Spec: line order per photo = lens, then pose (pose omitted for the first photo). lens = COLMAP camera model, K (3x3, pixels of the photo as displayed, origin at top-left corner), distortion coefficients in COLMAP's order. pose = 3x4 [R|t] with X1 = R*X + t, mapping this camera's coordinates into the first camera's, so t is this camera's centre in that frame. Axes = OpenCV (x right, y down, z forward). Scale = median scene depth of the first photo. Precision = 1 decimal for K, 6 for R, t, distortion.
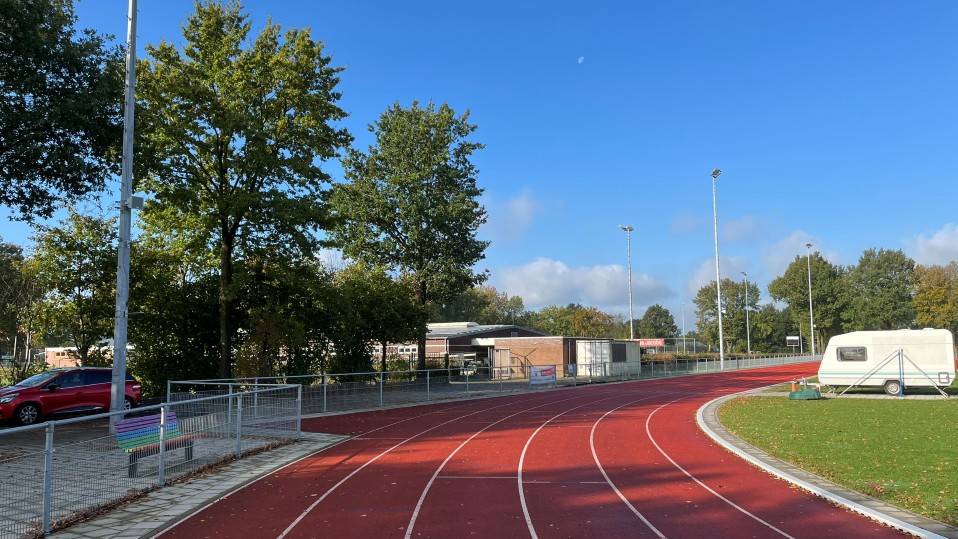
lens RADIAL K [[726.0, 0, 479.0], [0, 726.0, 269.5], [0, 0, 1]] dist [0.073396, -0.089051]
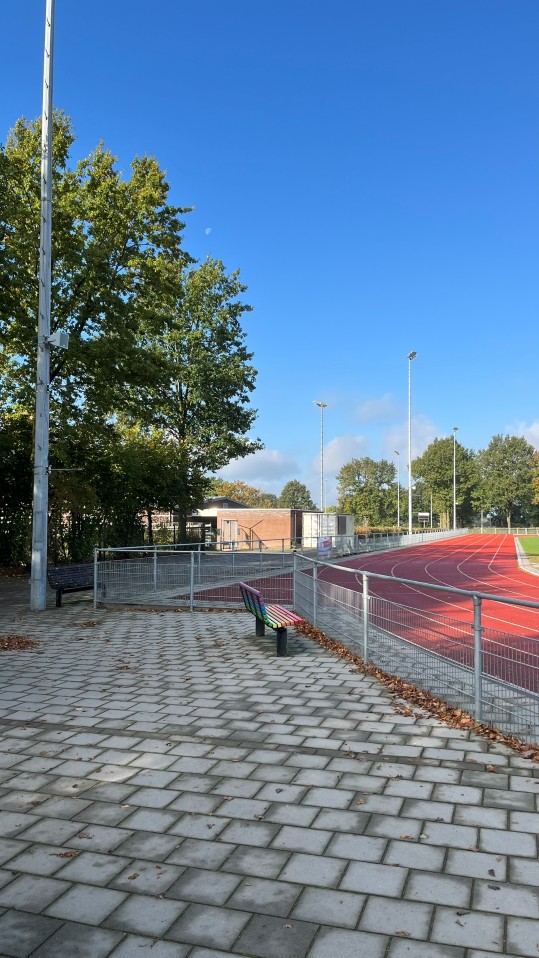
lens RADIAL K [[726.0, 0, 269.5], [0, 726.0, 479.0], [0, 0, 1]] dist [0.073396, -0.089051]
pose [[0.971123, 0.029544, 0.236743, -0.061865], [-0.041288, 0.998142, 0.044804, 0.003363], [-0.234980, -0.053285, 0.970539, 0.016321]]
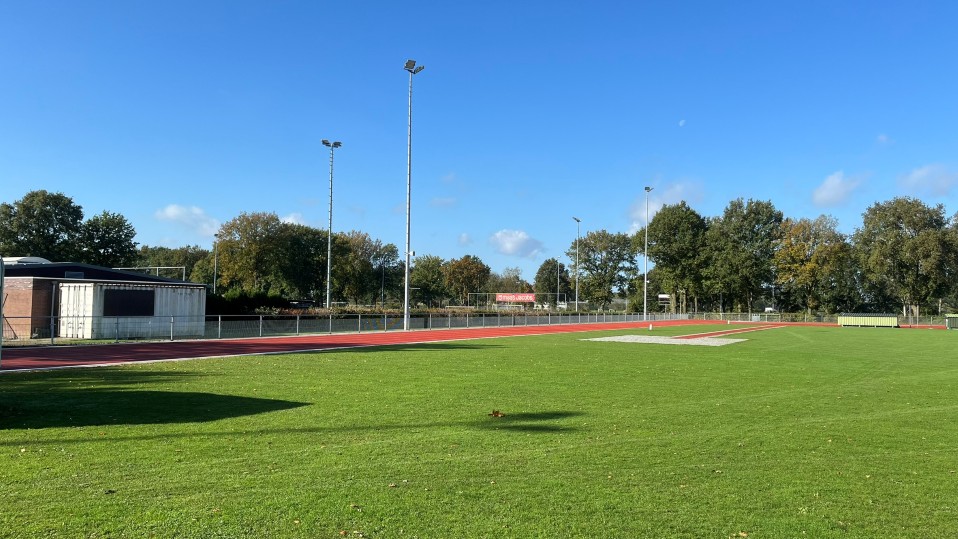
lens RADIAL K [[726.0, 0, 479.0], [0, 726.0, 269.5], [0, 0, 1]] dist [0.073396, -0.089051]
pose [[0.998159, 0.028441, 0.053565, 0.181990], [-0.031793, 0.997520, 0.062800, 0.012545], [-0.051646, -0.064387, 0.996588, 0.127094]]
